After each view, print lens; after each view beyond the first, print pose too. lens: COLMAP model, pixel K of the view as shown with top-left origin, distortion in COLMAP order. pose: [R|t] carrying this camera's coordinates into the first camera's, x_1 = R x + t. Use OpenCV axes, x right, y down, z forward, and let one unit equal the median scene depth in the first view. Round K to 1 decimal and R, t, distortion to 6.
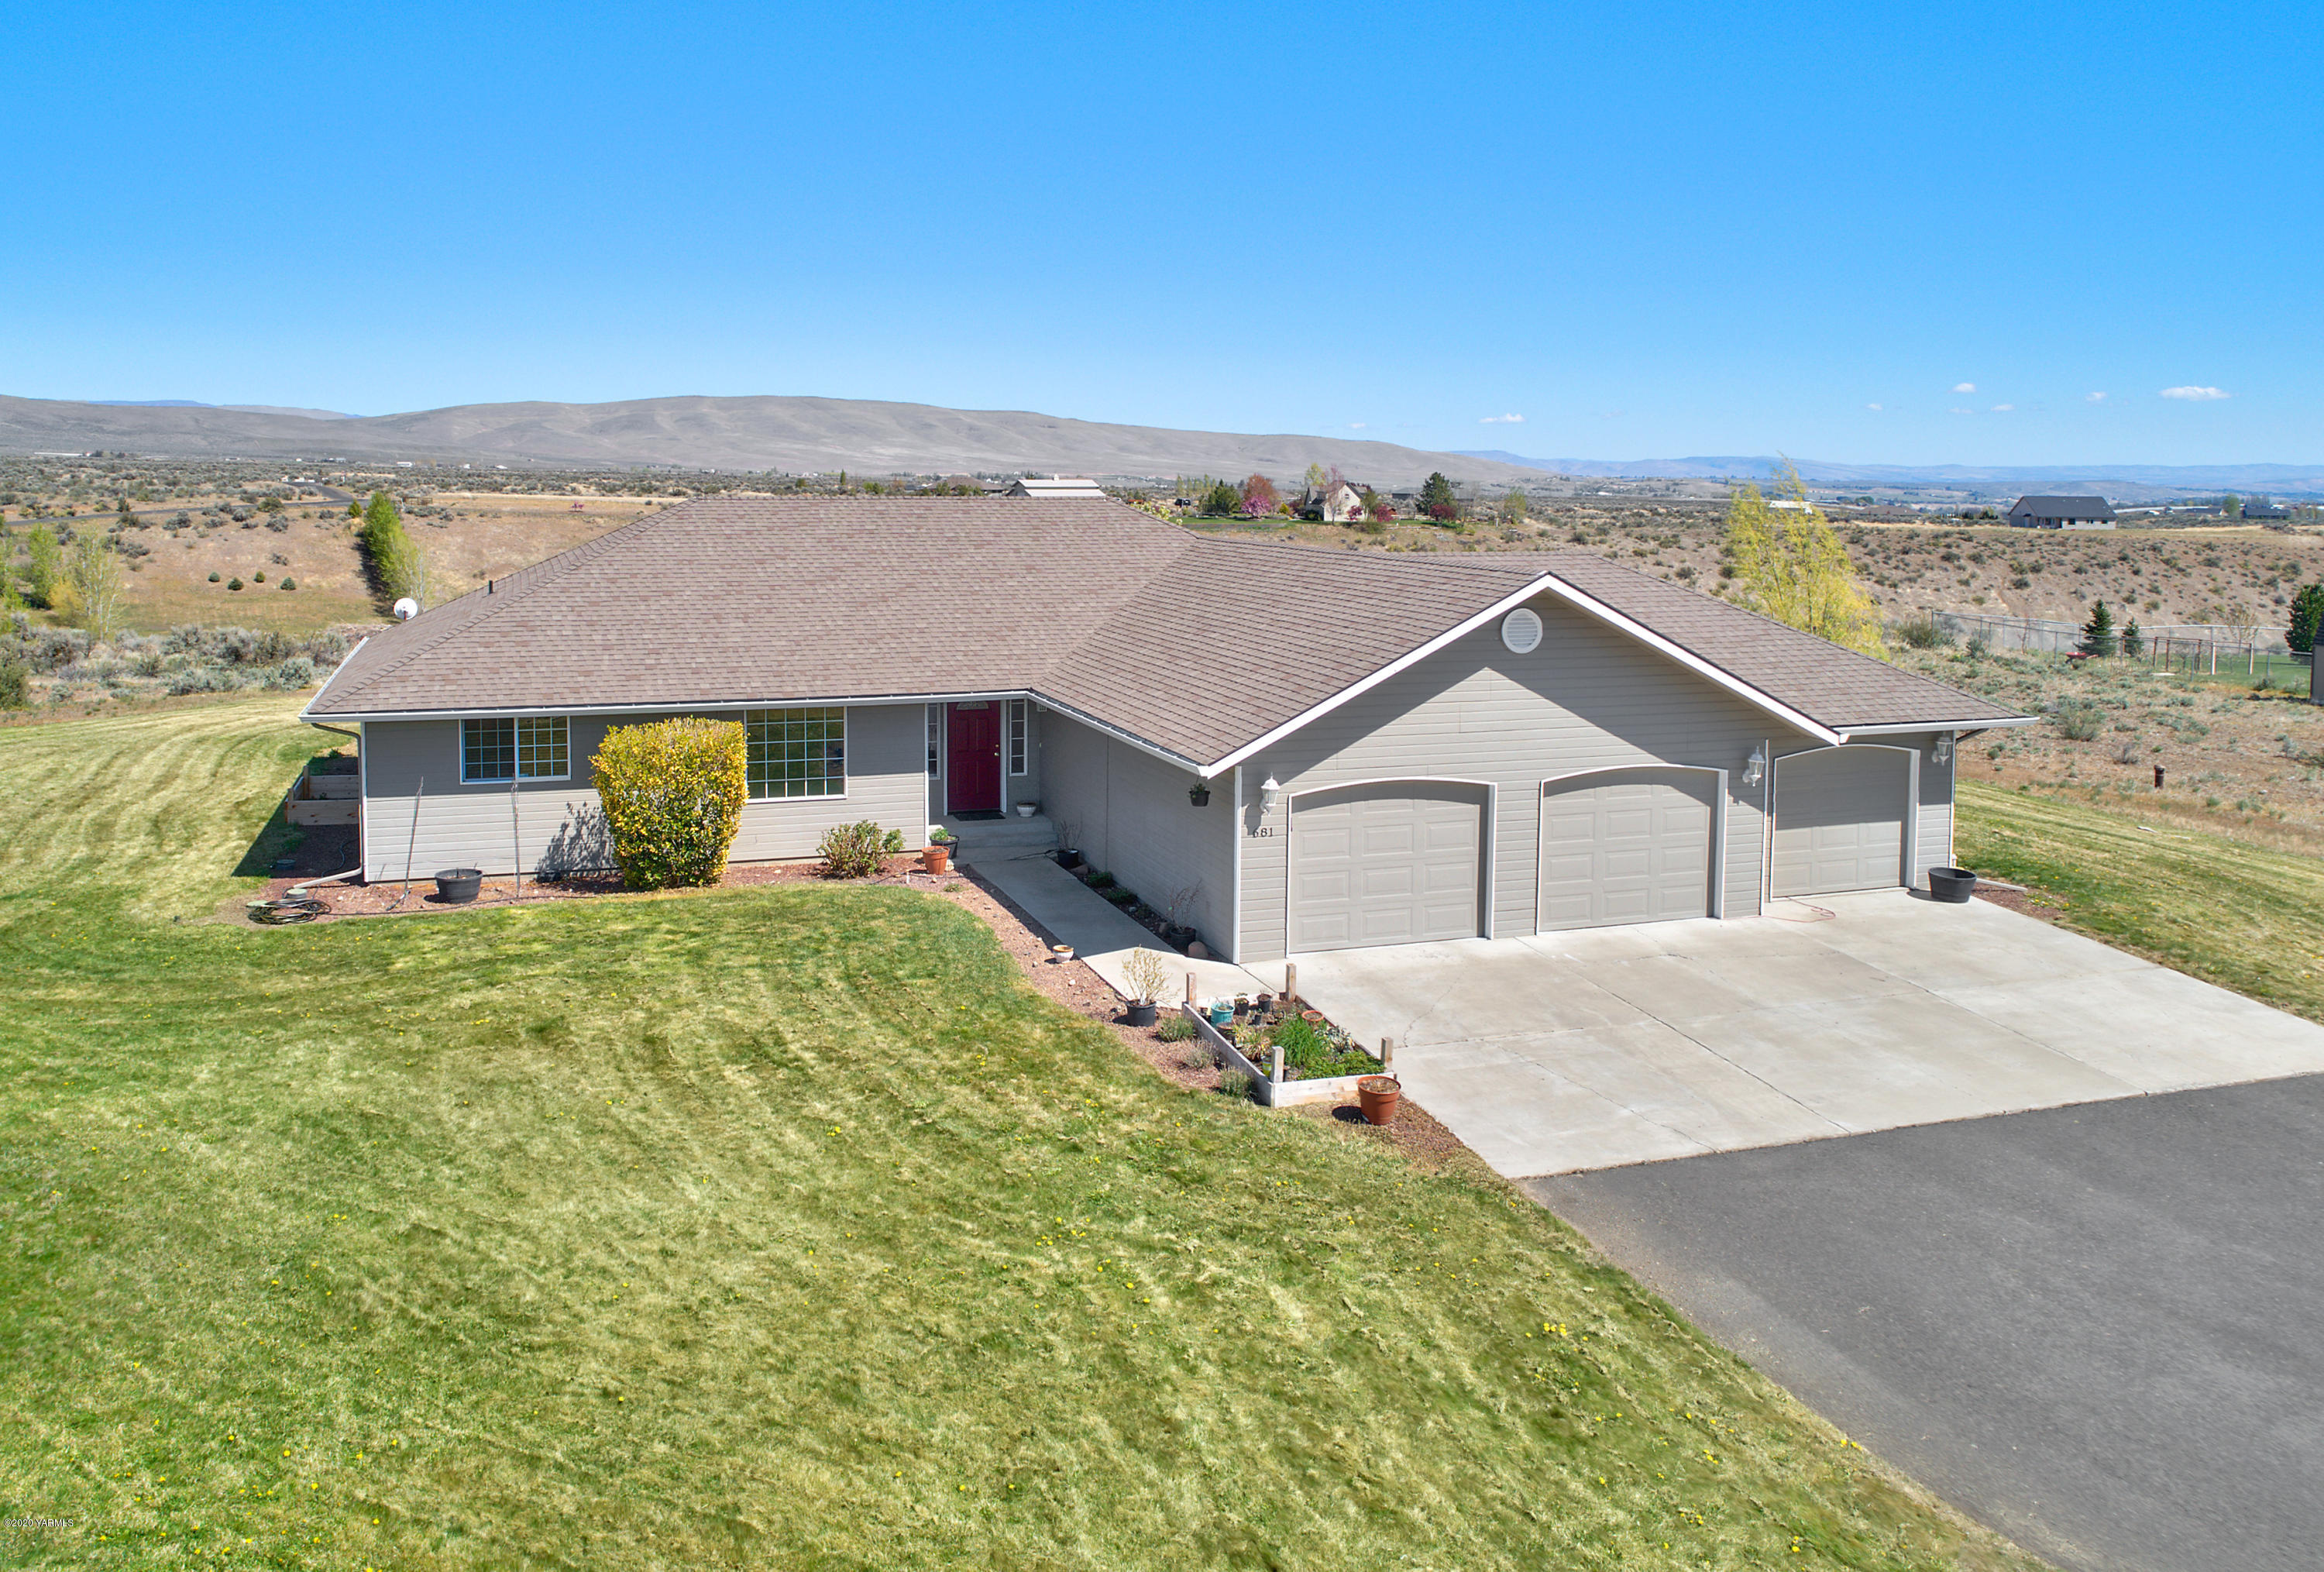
lens RADIAL K [[1816.8, 0, 1159.7], [0, 1816.8, 771.6], [0, 0, 1]] dist [-0.056410, -0.001900]
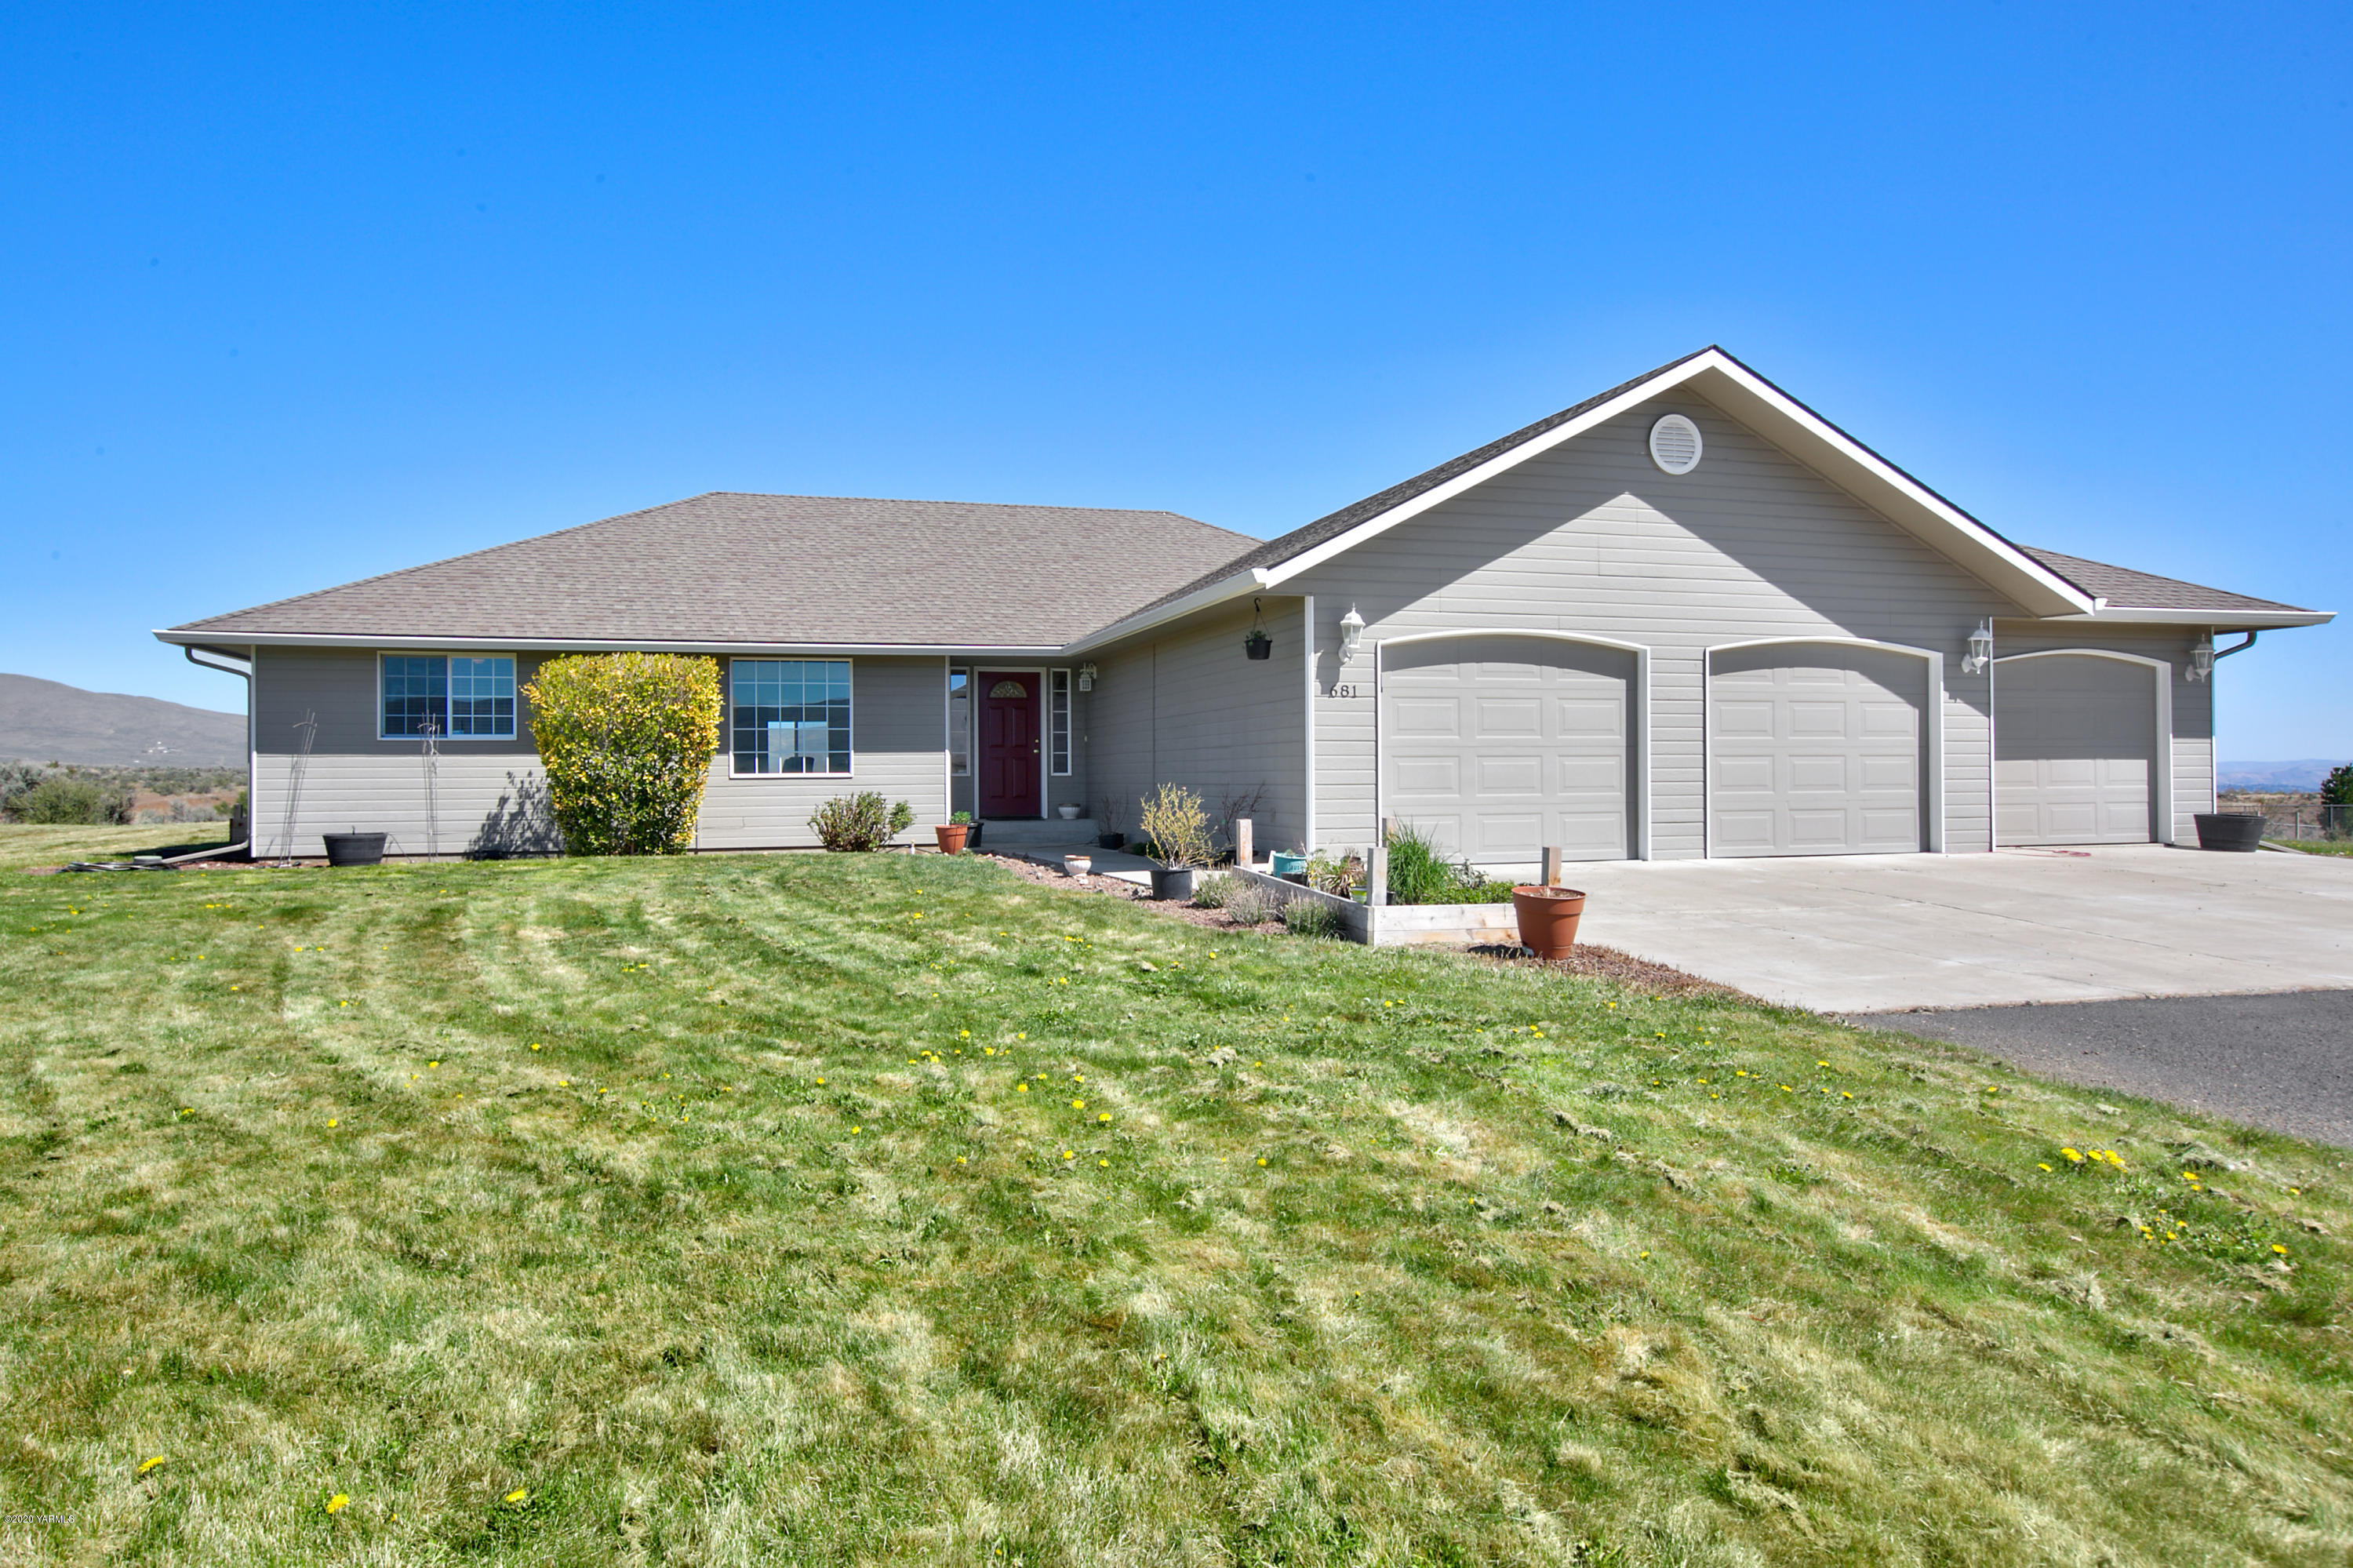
lens RADIAL K [[1566.0, 0, 1194.8], [0, 1566.0, 783.4], [0, 0, 1]] dist [0.000970, 0.016013]
pose [[0.999380, -0.012937, -0.032744, 0.024991], [0.008446, 0.990980, -0.133744, 0.237121], [0.034179, 0.133384, 0.990475, 0.551740]]
